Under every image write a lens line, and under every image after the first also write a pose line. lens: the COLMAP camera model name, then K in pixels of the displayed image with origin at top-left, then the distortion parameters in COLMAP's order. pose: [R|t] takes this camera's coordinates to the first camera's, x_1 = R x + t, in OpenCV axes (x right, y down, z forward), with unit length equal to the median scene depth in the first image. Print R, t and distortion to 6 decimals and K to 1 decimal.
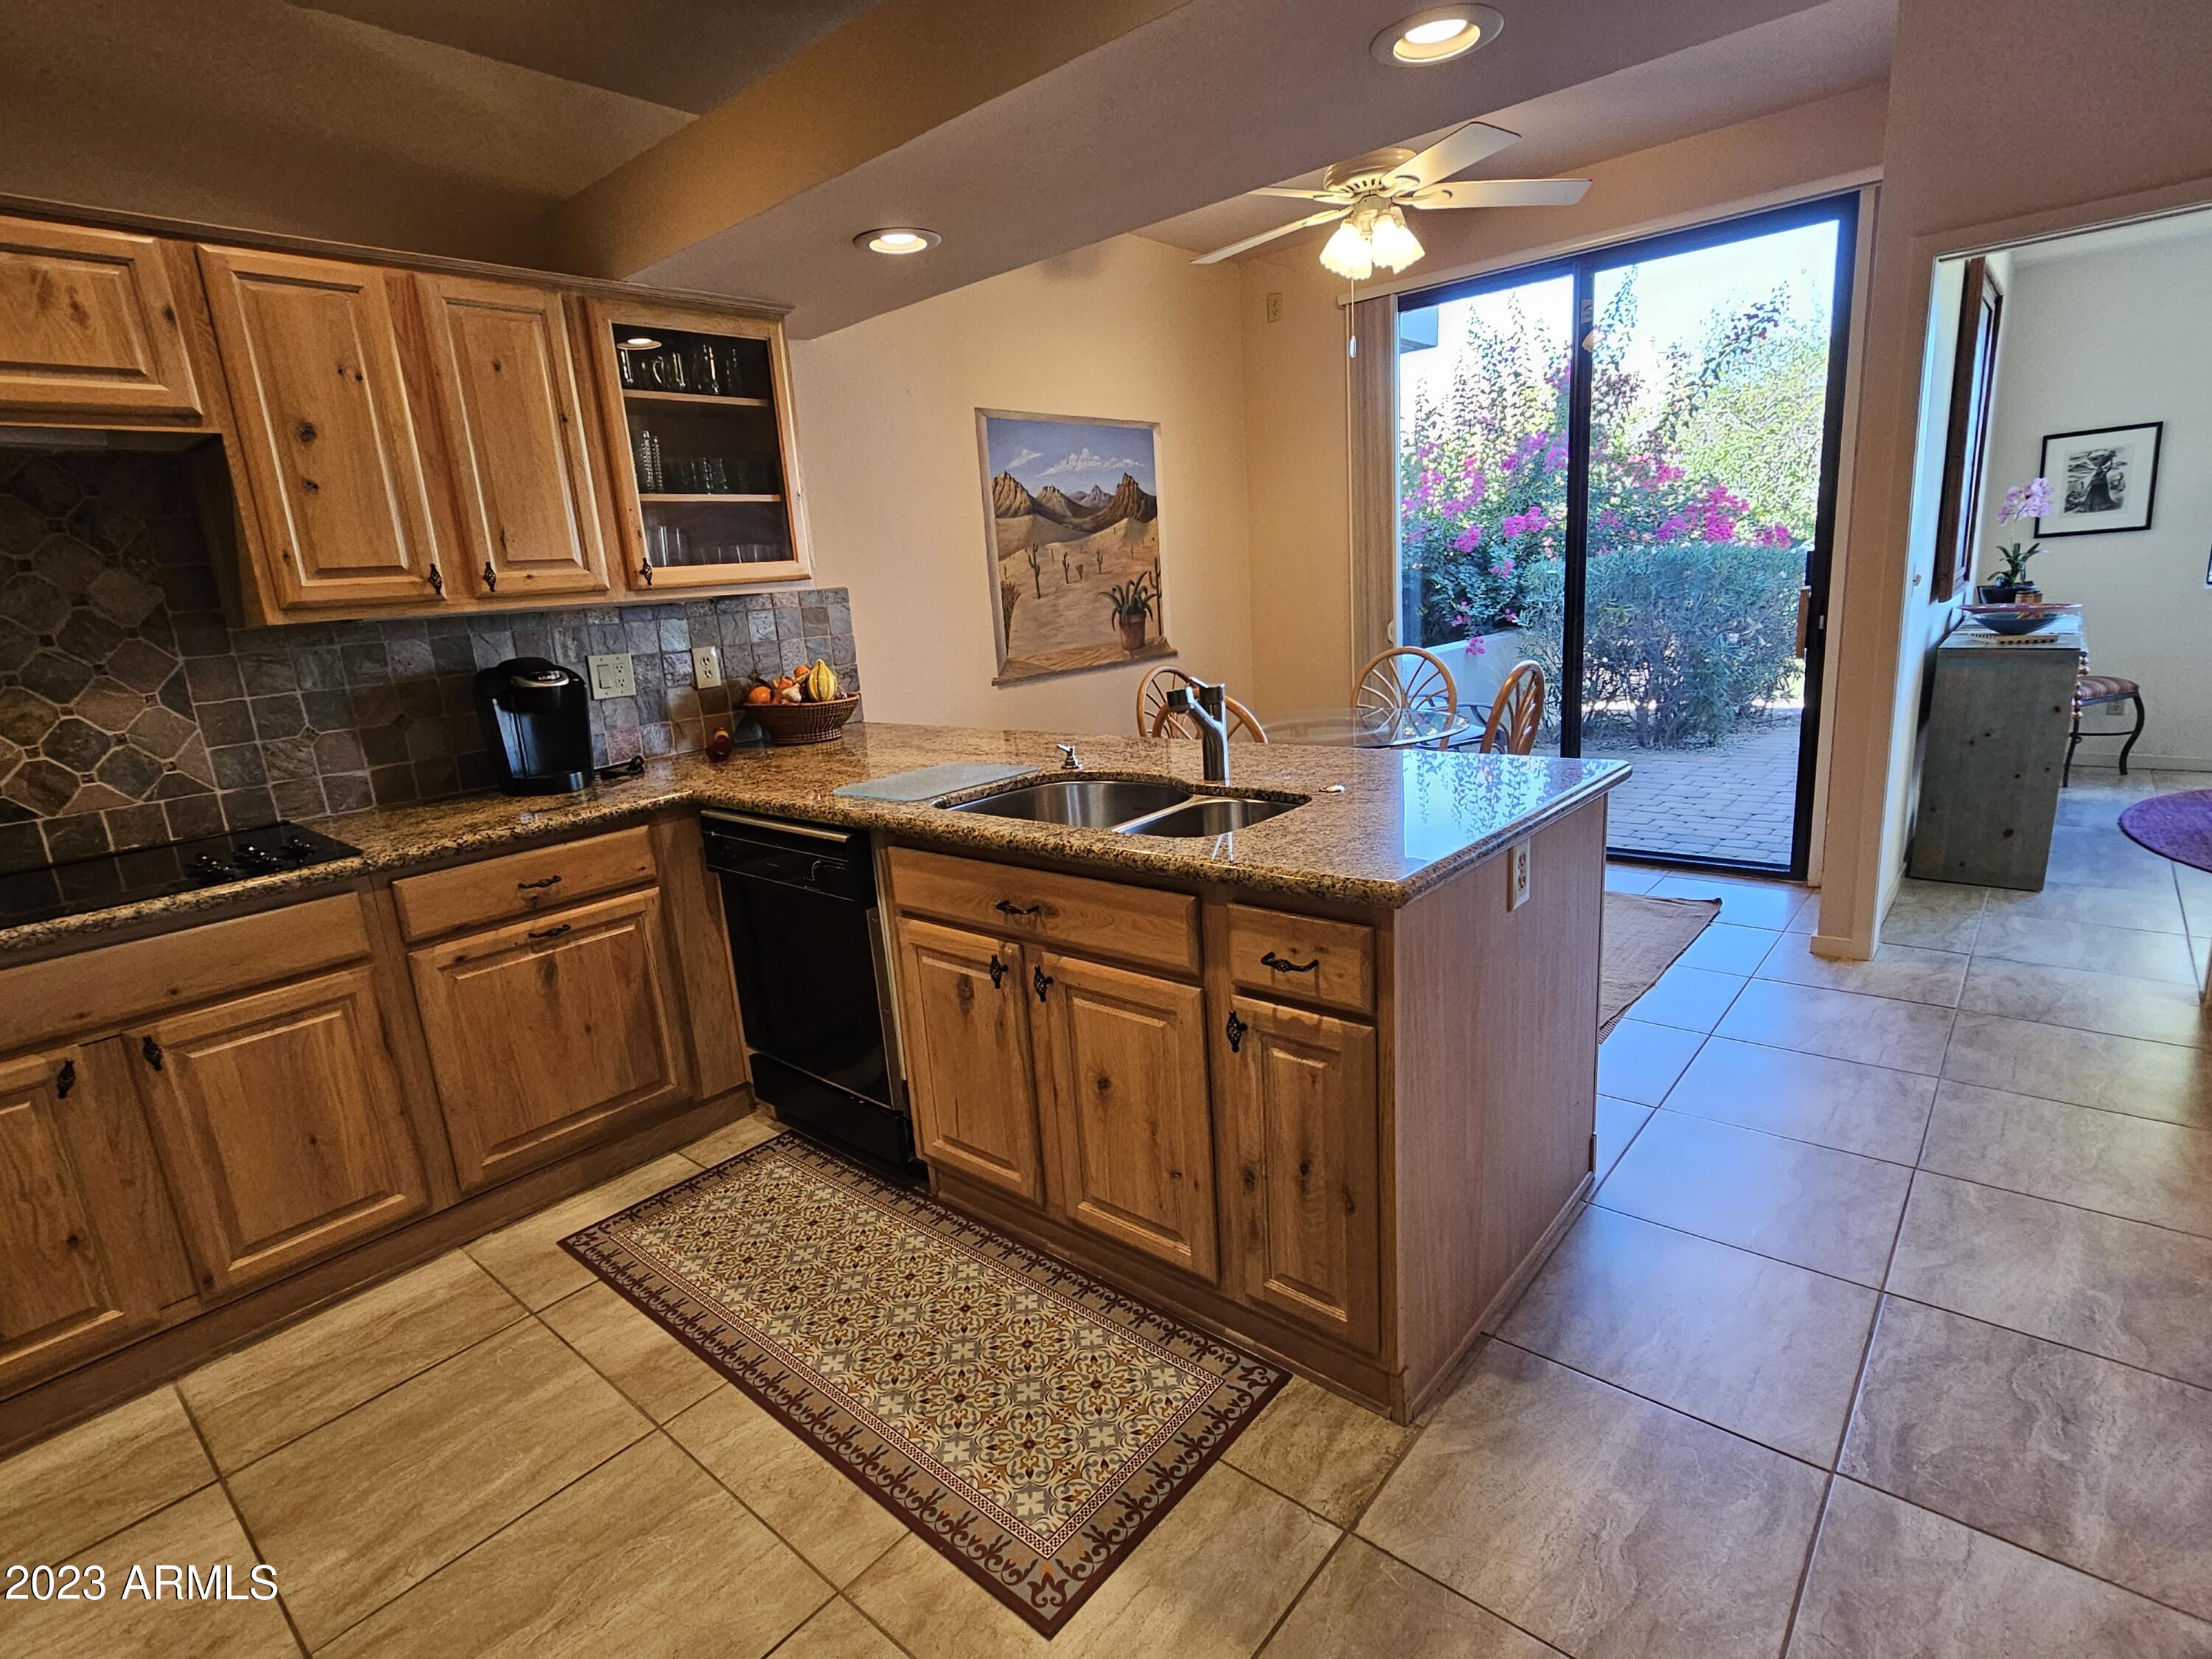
lens RADIAL K [[1100.9, 0, 1105.8], [0, 1100.9, 835.0], [0, 0, 1]] dist [-0.000819, -0.000370]
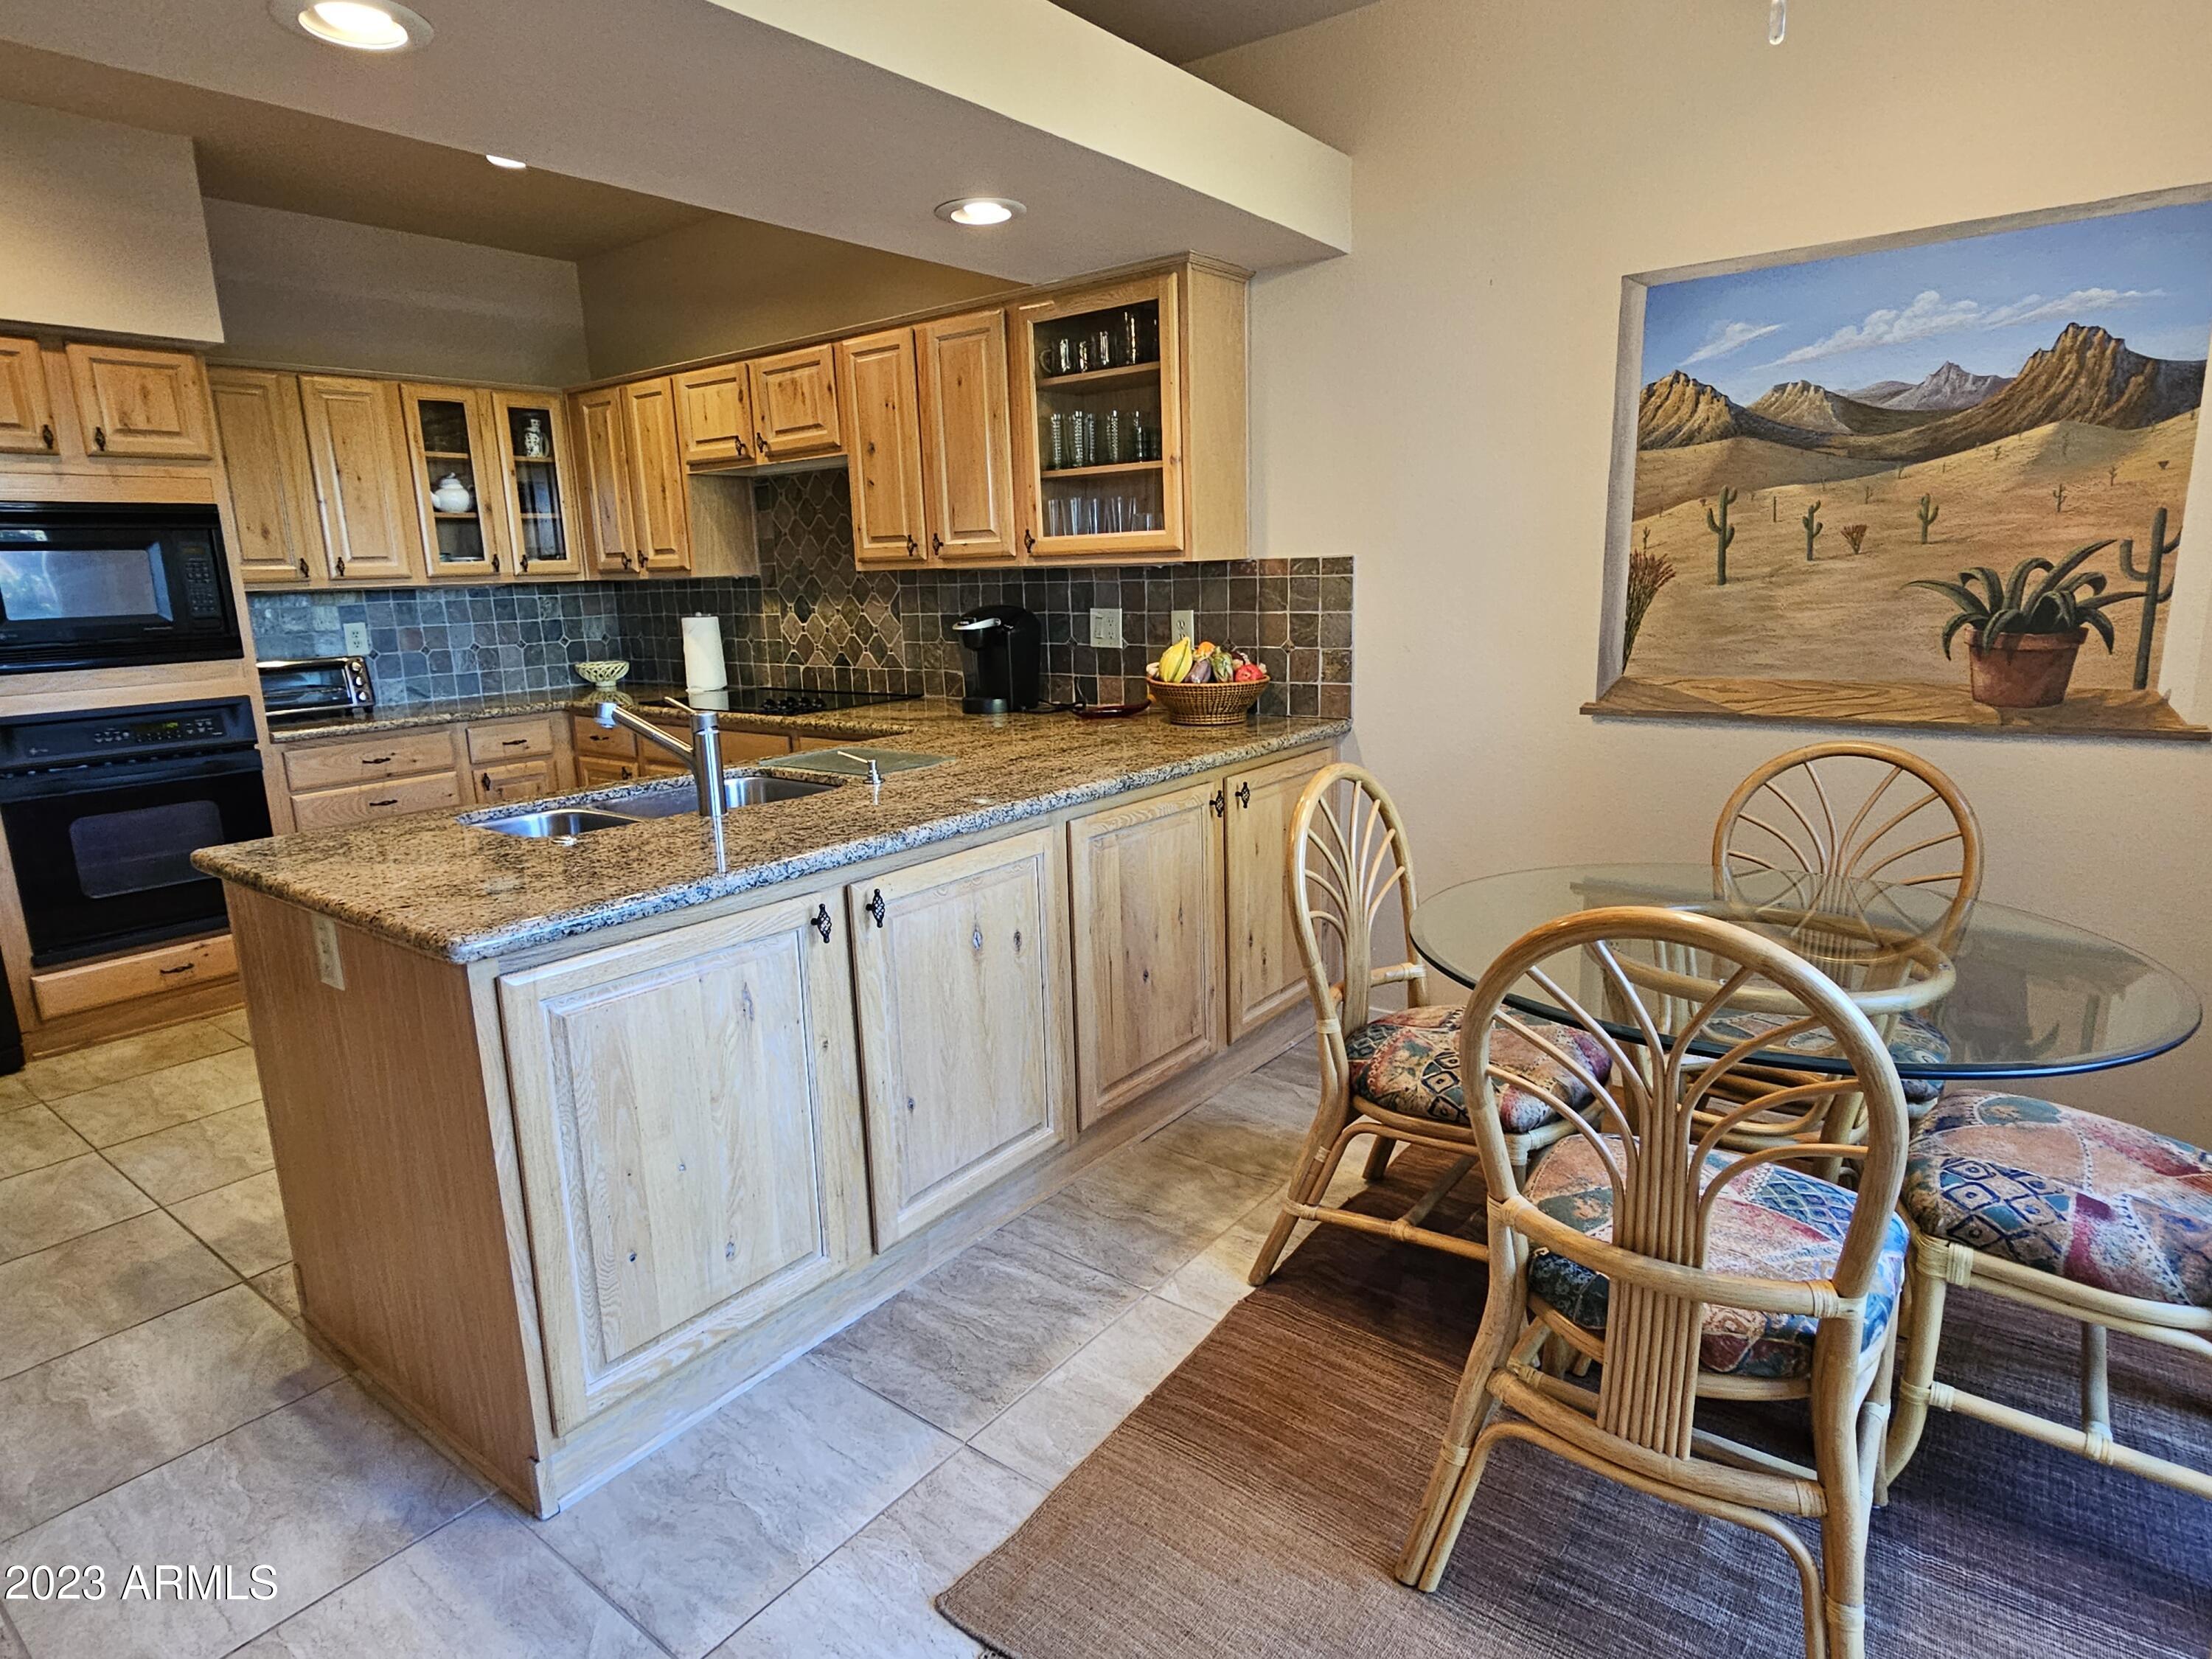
lens RADIAL K [[1233.1, 0, 1093.2], [0, 1233.1, 835.7], [0, 0, 1]] dist [-0.001145, -0.003643]
pose [[0.054073, 0.278025, -0.959051, 0.602671], [-0.204219, 0.943234, 0.261926, -0.200676], [0.977431, 0.181693, 0.107781, 0.658554]]
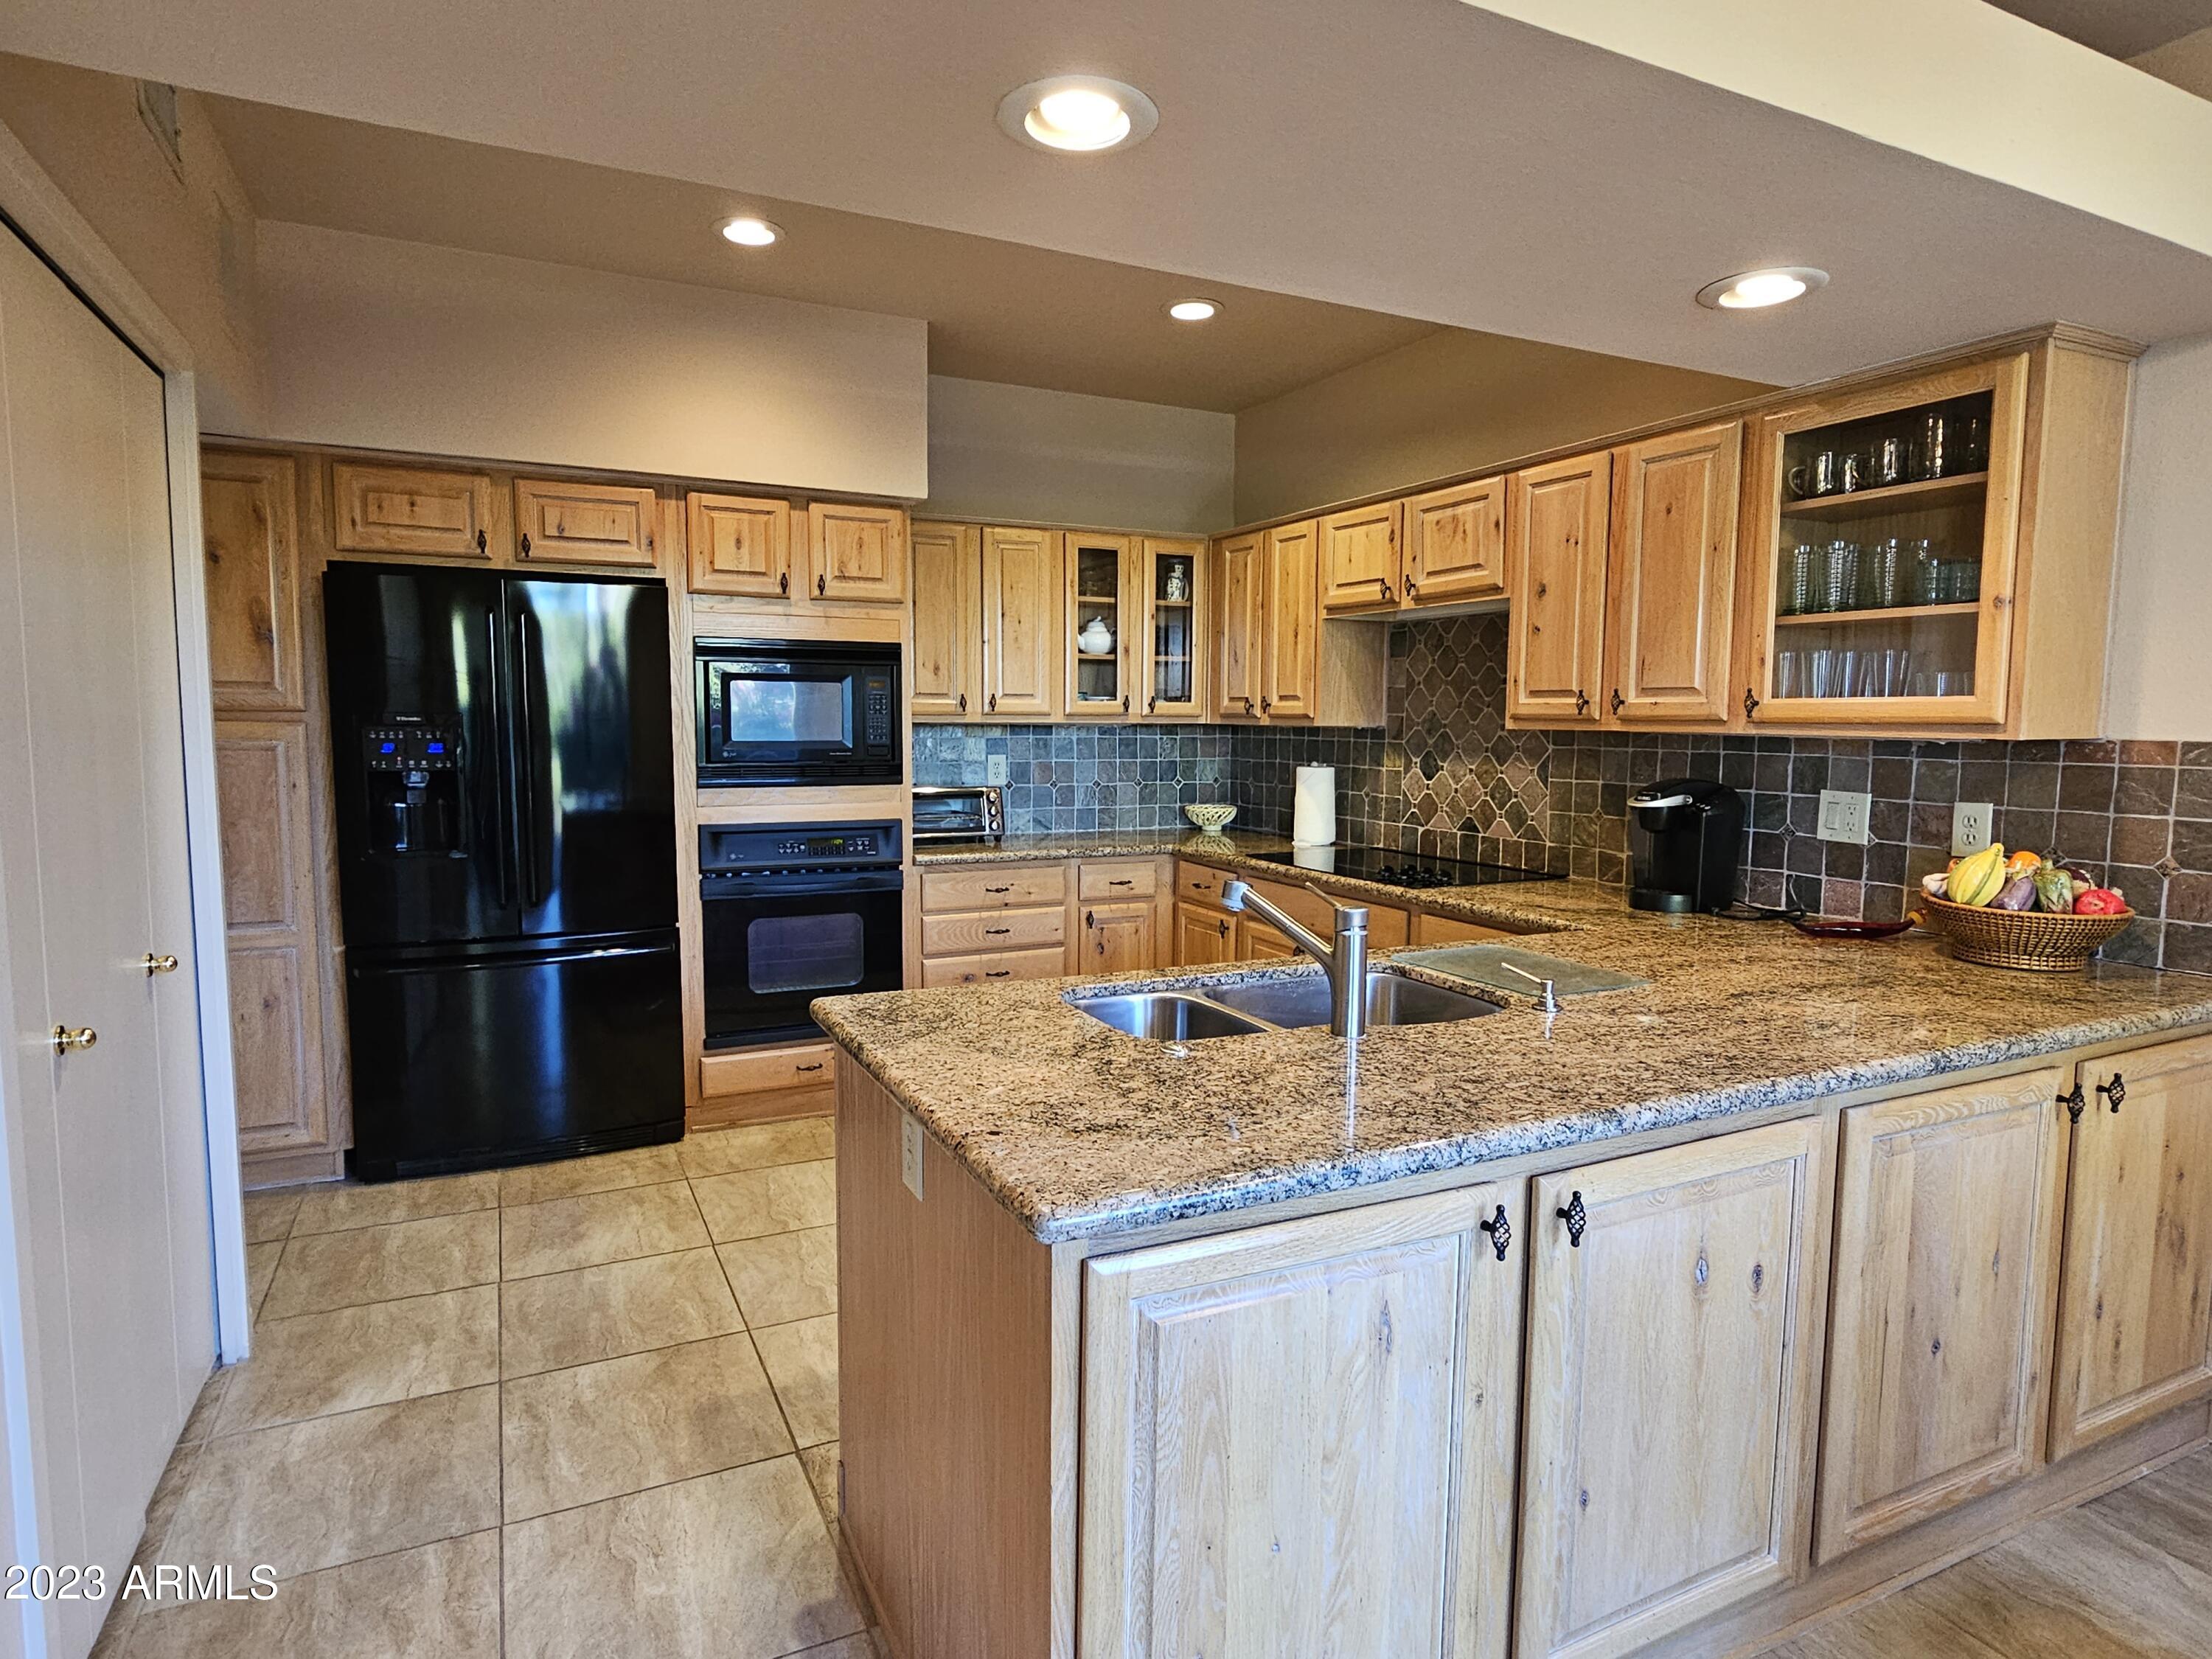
lens RADIAL K [[1233.1, 0, 1095.0], [0, 1233.1, 835.0], [0, 0, 1]] dist [-0.001145, -0.003643]
pose [[-0.395722, 0.154072, -0.905354, 0.482477], [-0.193233, 0.949789, 0.246094, -0.188279], [0.897811, 0.272329, -0.346081, 0.601207]]
